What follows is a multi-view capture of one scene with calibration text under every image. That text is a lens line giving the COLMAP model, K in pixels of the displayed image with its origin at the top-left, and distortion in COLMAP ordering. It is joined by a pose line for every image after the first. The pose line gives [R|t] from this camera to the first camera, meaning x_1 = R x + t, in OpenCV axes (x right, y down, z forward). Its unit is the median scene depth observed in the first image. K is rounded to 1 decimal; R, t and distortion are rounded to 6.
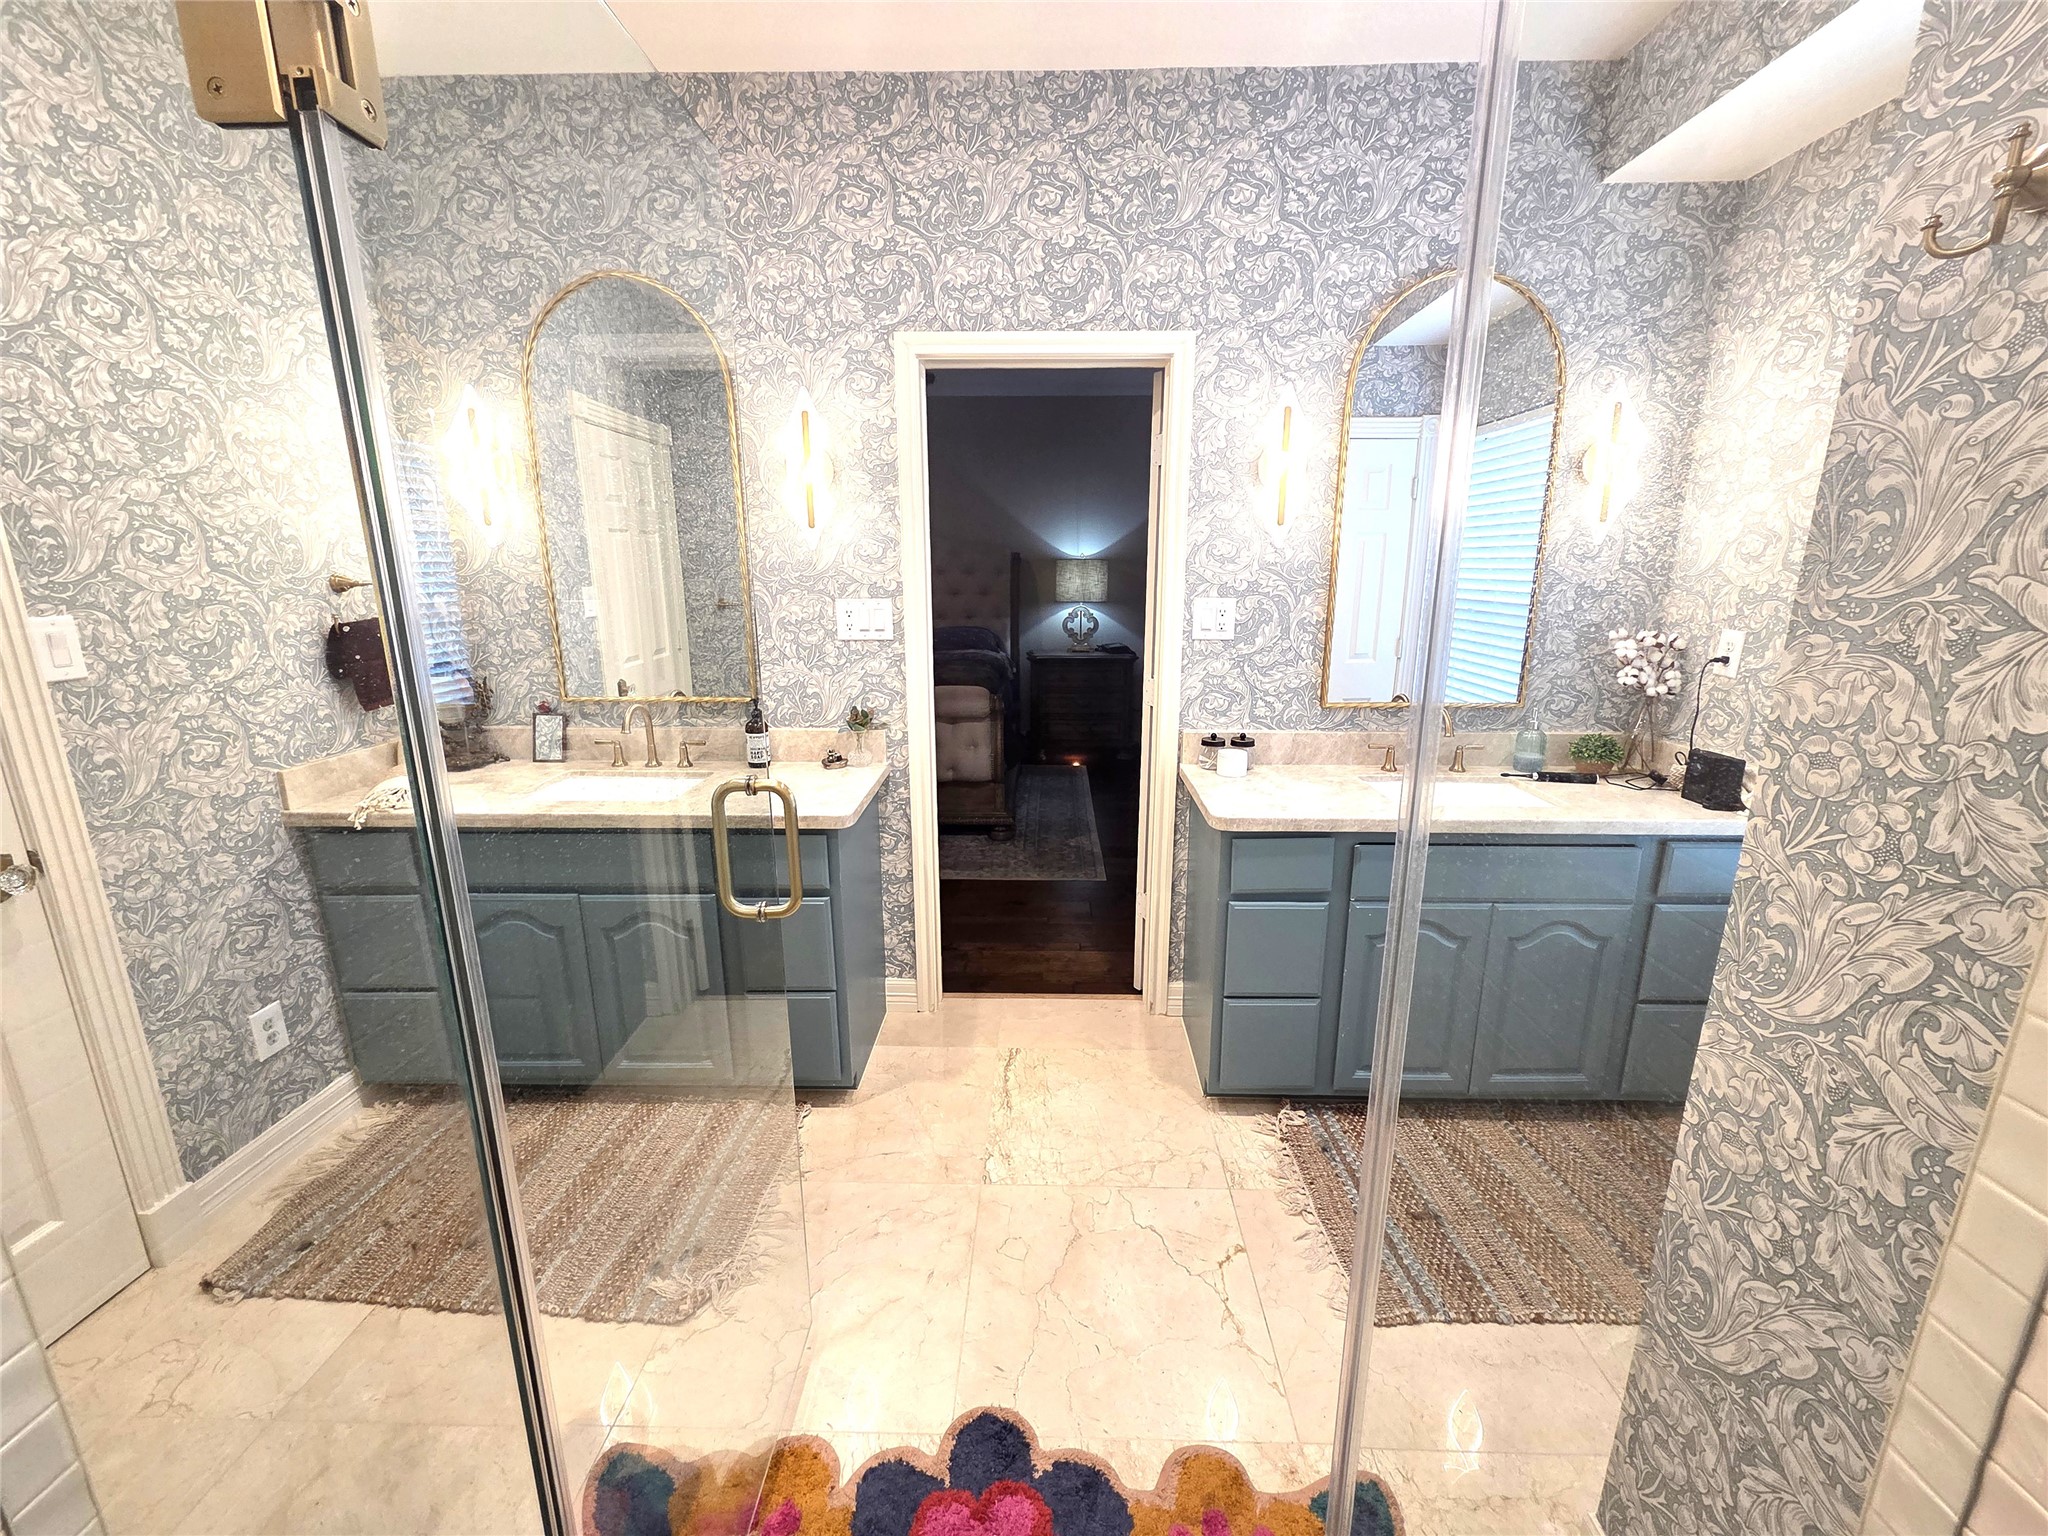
lens RADIAL K [[838.4, 0, 1033.6], [0, 838.4, 768.4], [0, 0, 1]] dist [0.004674, -0.000975]
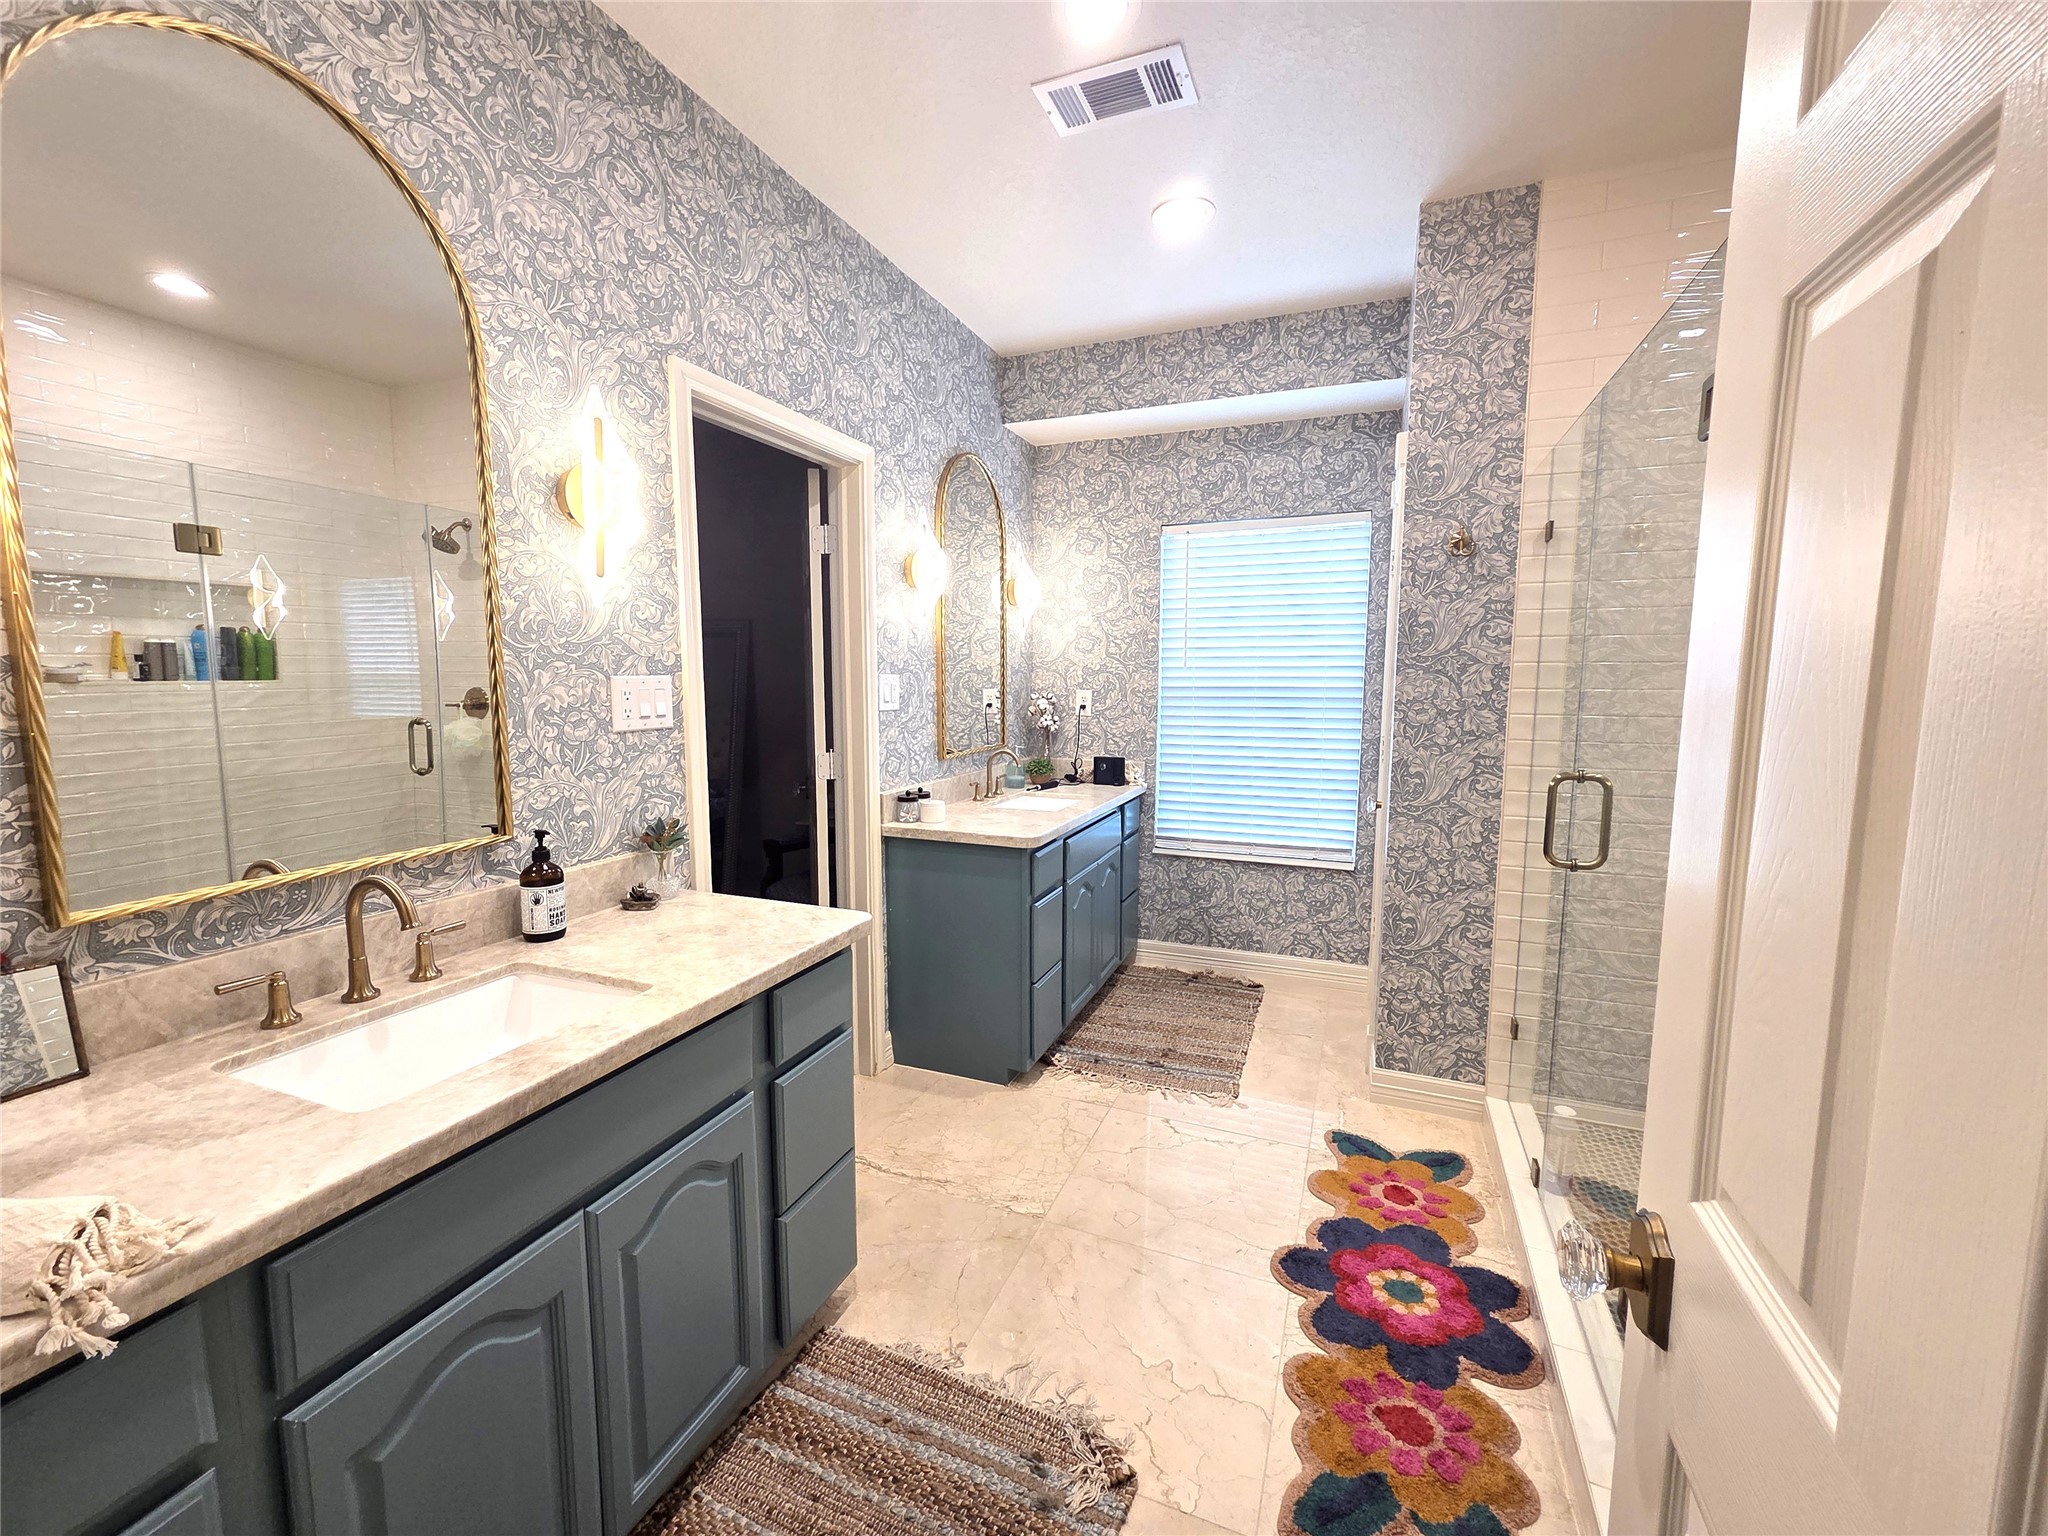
lens RADIAL K [[838.4, 0, 1032.1], [0, 838.4, 767.4], [0, 0, 1]] dist [0.004674, -0.000975]
pose [[0.347360, -0.102751, 0.932085, -0.852110], [0.217160, 0.975772, 0.026638, -0.071586], [-0.912240, 0.193159, 0.361258, 0.460195]]
